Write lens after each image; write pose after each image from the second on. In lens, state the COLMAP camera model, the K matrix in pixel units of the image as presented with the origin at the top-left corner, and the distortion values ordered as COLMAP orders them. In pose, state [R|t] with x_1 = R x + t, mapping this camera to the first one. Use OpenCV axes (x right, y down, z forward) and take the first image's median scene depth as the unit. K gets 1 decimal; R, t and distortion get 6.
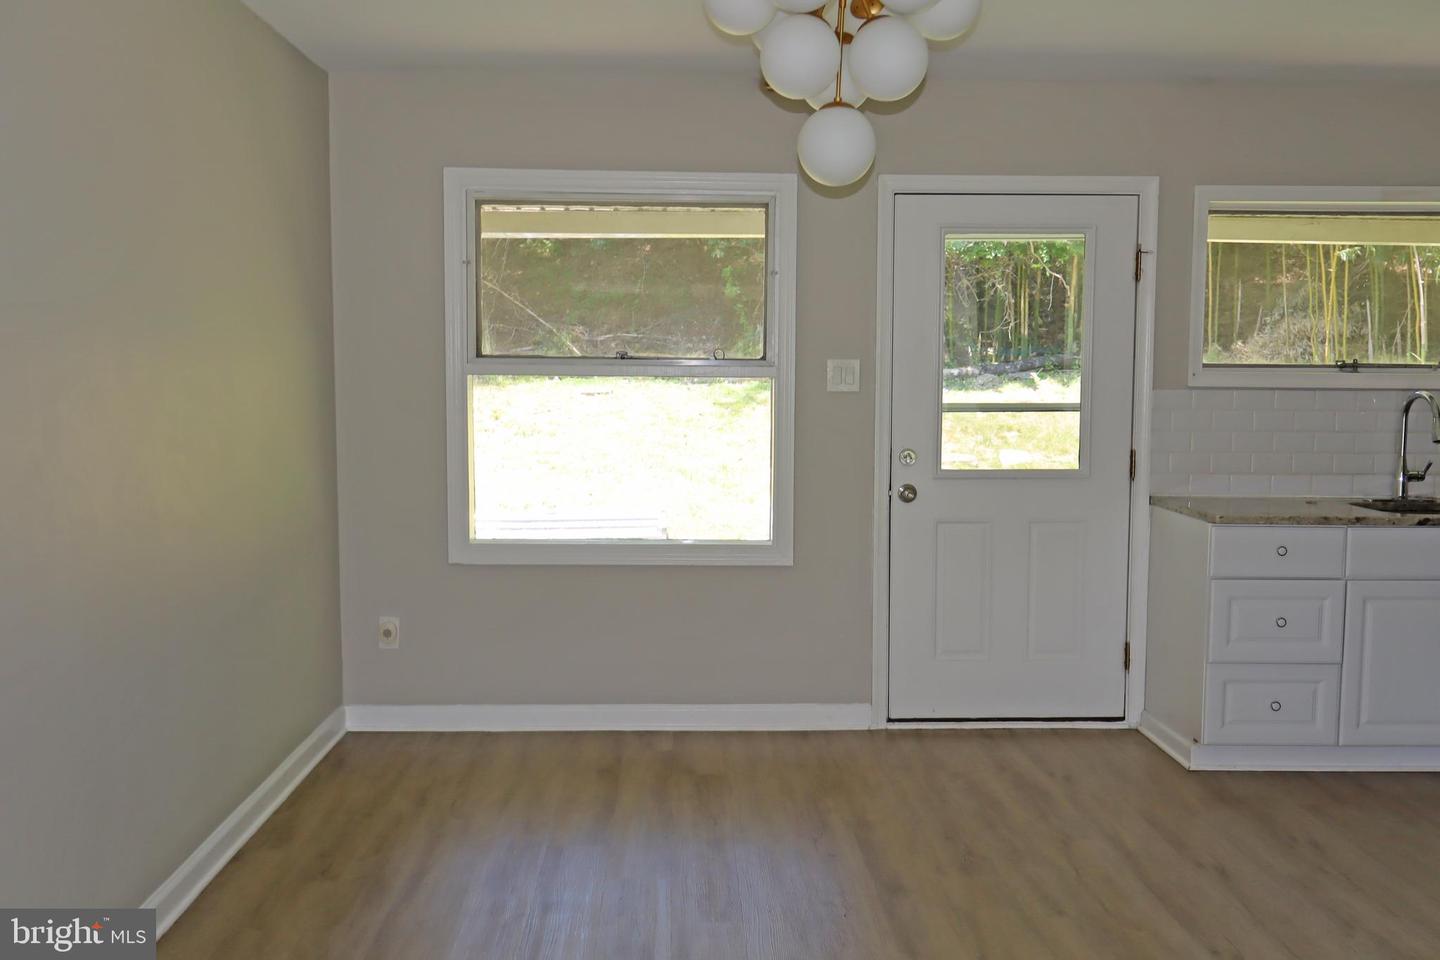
lens RADIAL K [[1319.3, 0, 720.0], [0, 1319.3, 484.5], [0, 0, 1]] dist [0.021432, 0.000000]
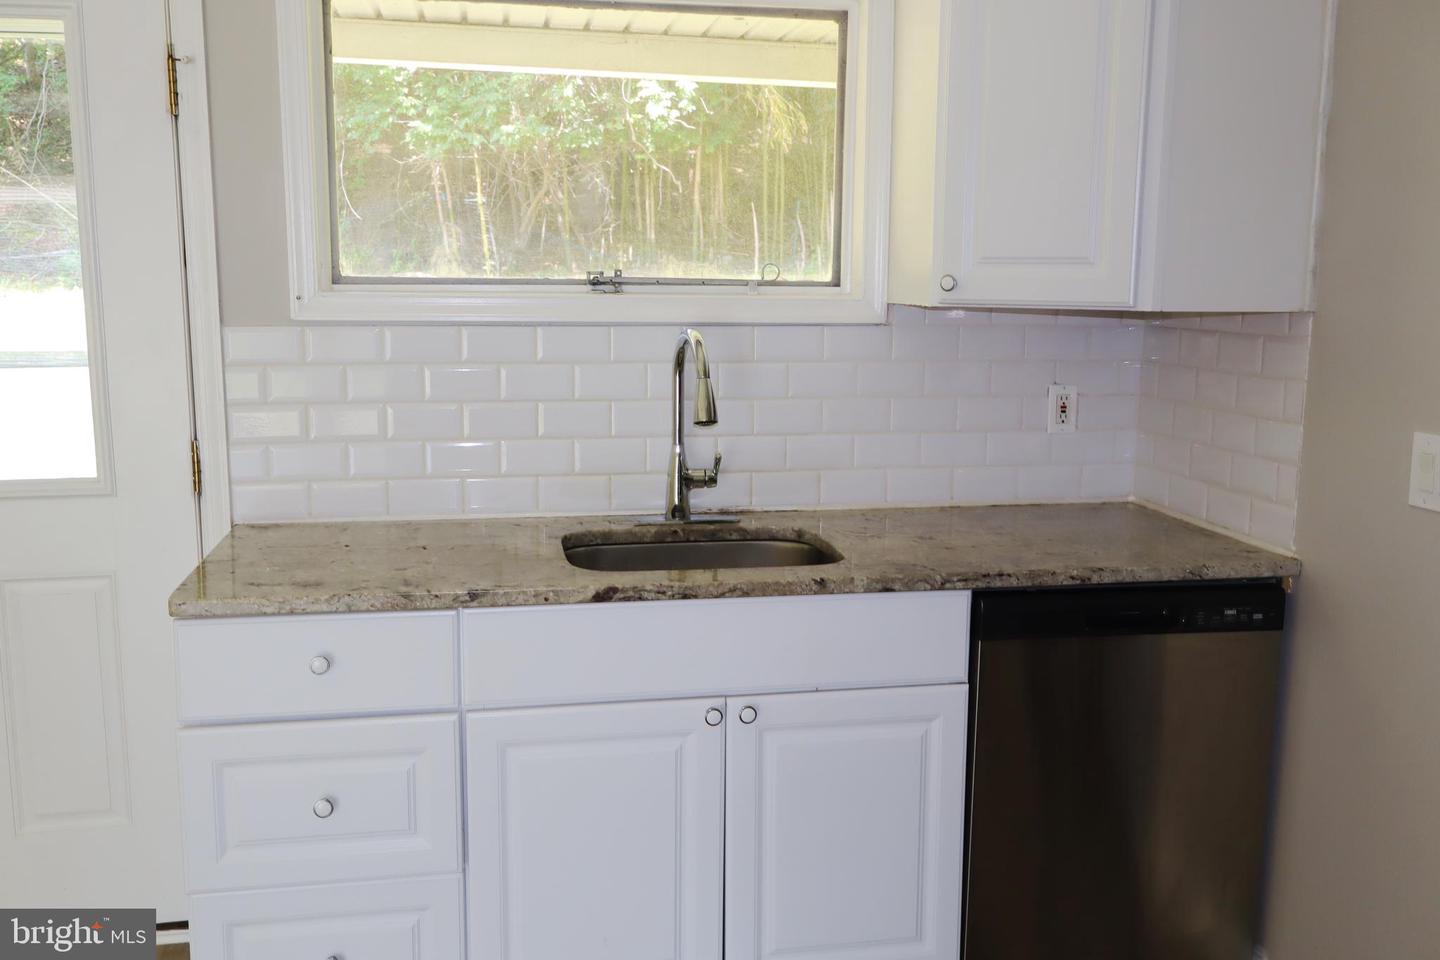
lens RADIAL K [[1319.3, 0, 710.3], [0, 1319.3, 481.8], [0, 0, 1]] dist [0.021432, 0.000000]
pose [[0.985665, -0.026466, 0.166624, 0.422728], [0.015237, 0.997548, 0.068311, -0.042206], [-0.168023, -0.064793, 0.983651, 0.433416]]
